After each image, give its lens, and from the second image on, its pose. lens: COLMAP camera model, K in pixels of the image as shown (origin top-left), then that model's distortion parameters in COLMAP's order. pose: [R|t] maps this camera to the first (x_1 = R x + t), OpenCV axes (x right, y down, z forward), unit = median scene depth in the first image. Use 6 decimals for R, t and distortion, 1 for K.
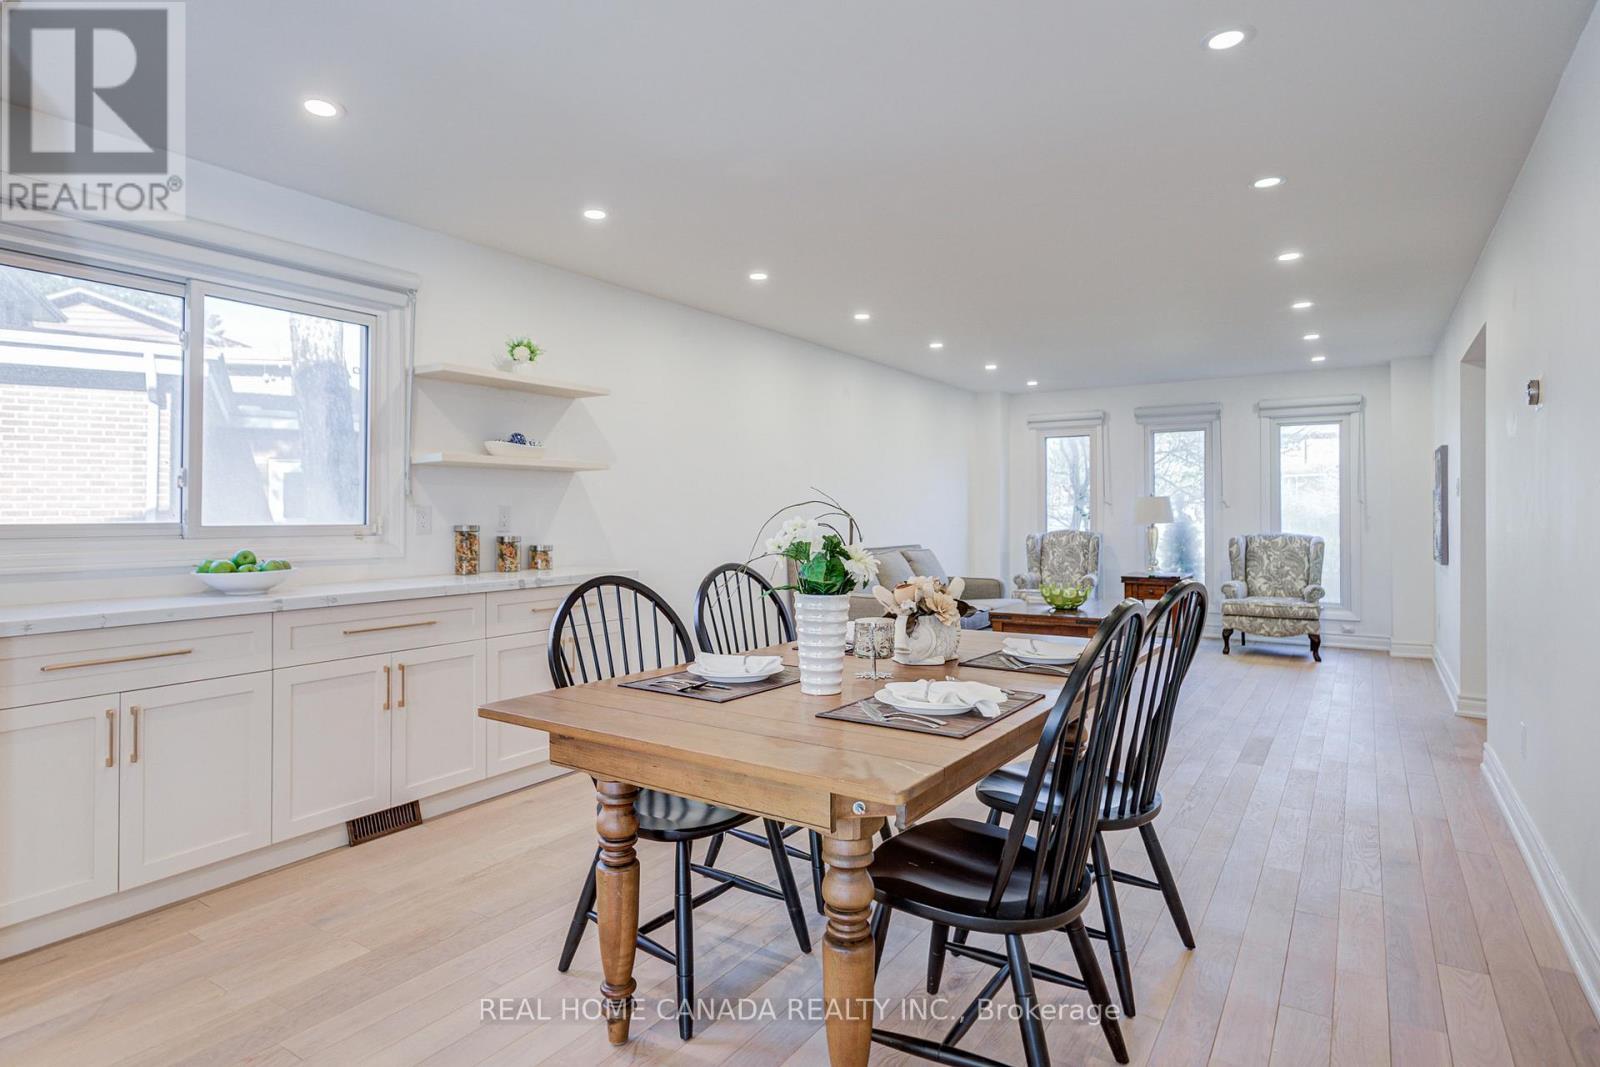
lens RADIAL K [[835.8, 0, 750.4], [0, 835.8, 495.6], [0, 0, 1]] dist [-0.027324, -0.000877]
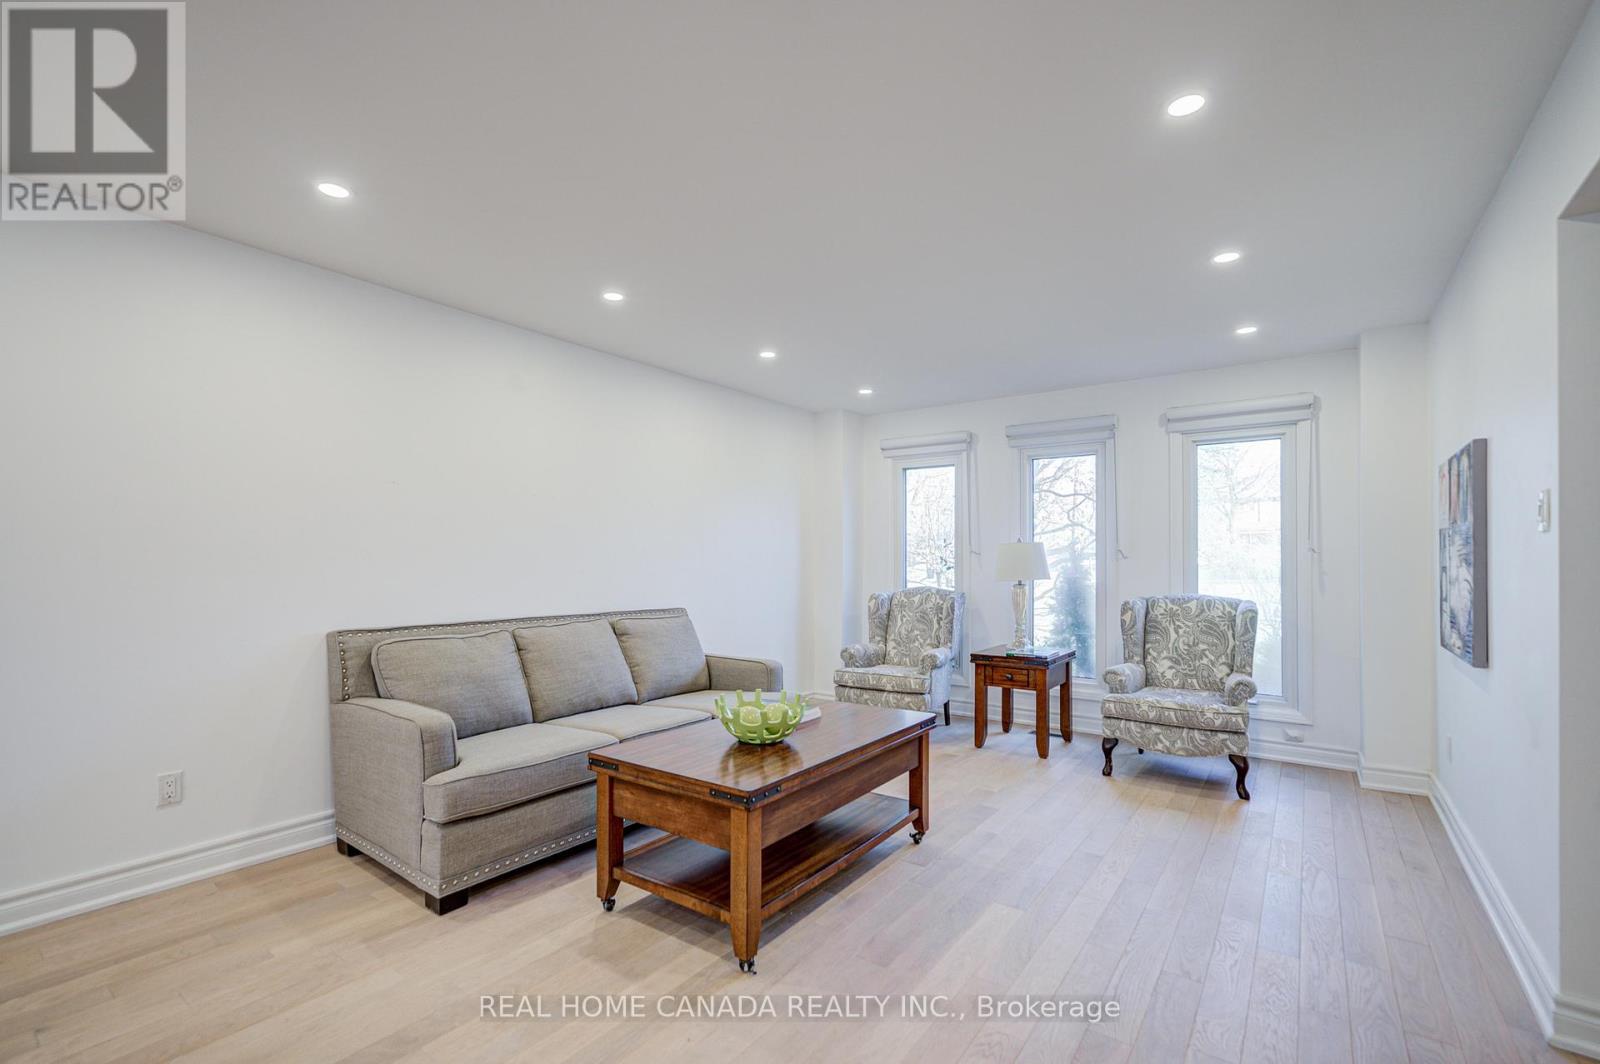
lens RADIAL K [[691.9, 0, 801.1], [0, 691.9, 549.6], [0, 0, 1]] dist [-0.002634, 0.000722]
pose [[0.999997, 0.002341, 0.000857, 0.313981], [-0.002340, 0.999997, -0.000702, 0.008560], [-0.000859, 0.000700, 0.999999, 0.423639]]
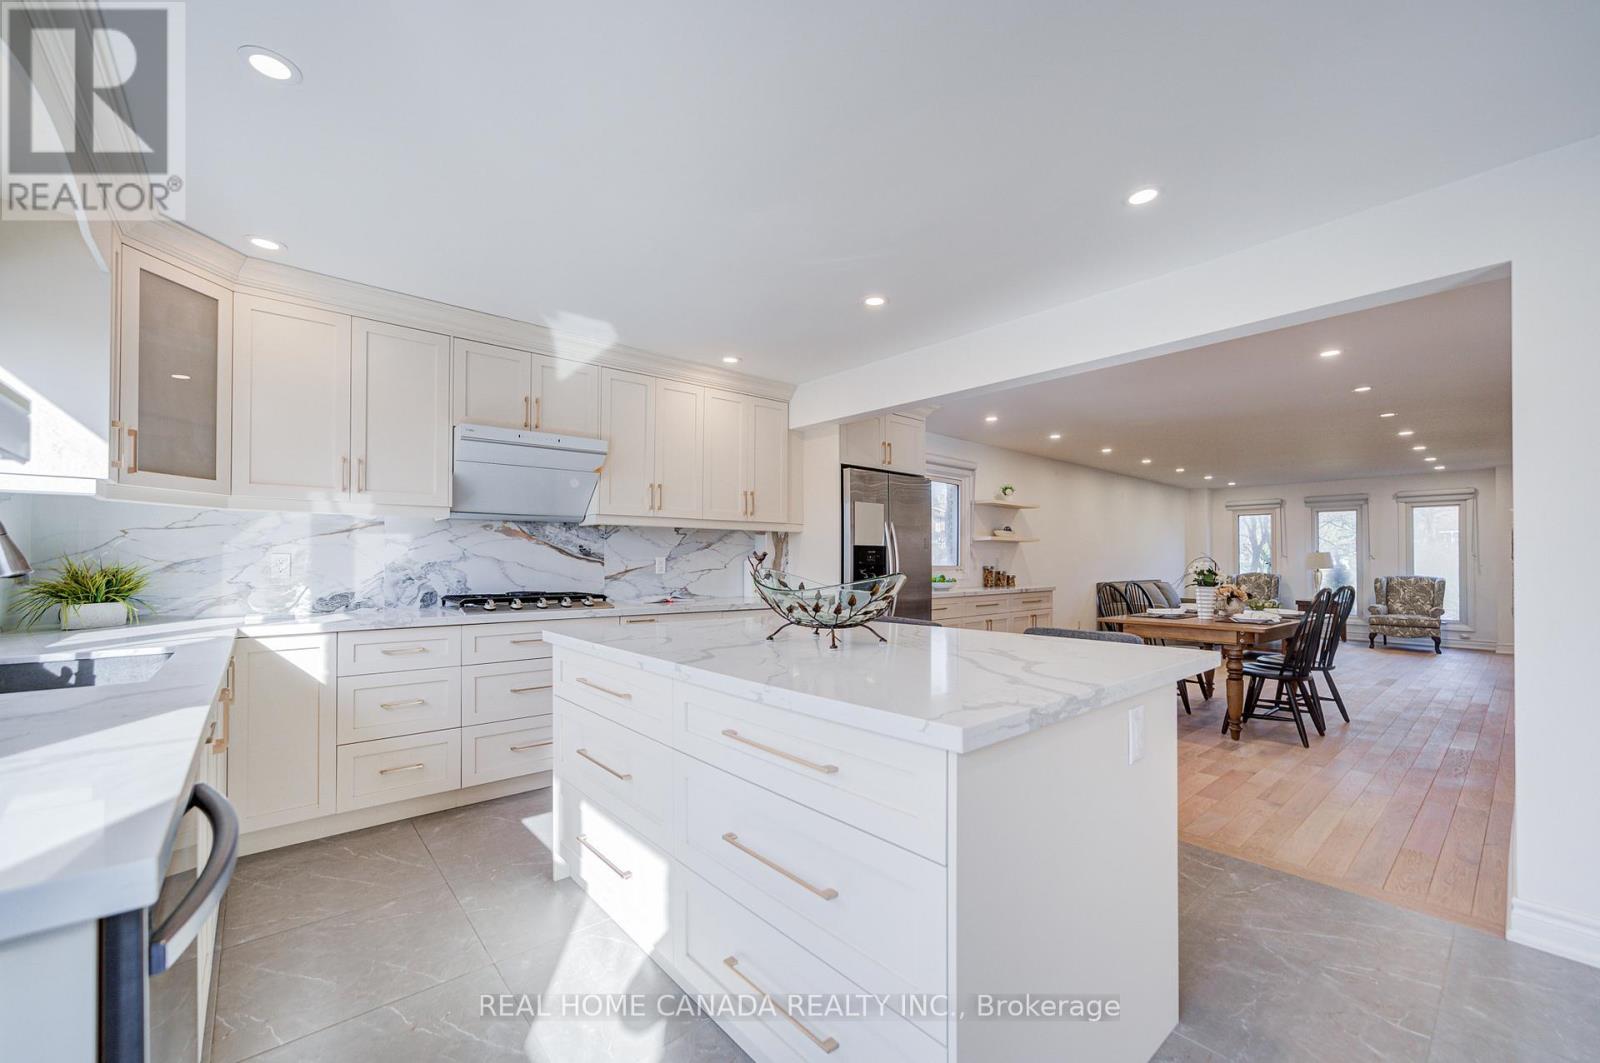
lens RADIAL K [[644.1, 0, 795.6], [0, 644.1, 552.8], [0, 0, 1]] dist [0.001569, 0.000796]
pose [[0.976240, -0.002318, -0.216680, -0.254305], [0.002865, 0.999993, 0.002210, -0.004358], [0.216673, -0.002778, 0.976240, -0.479607]]
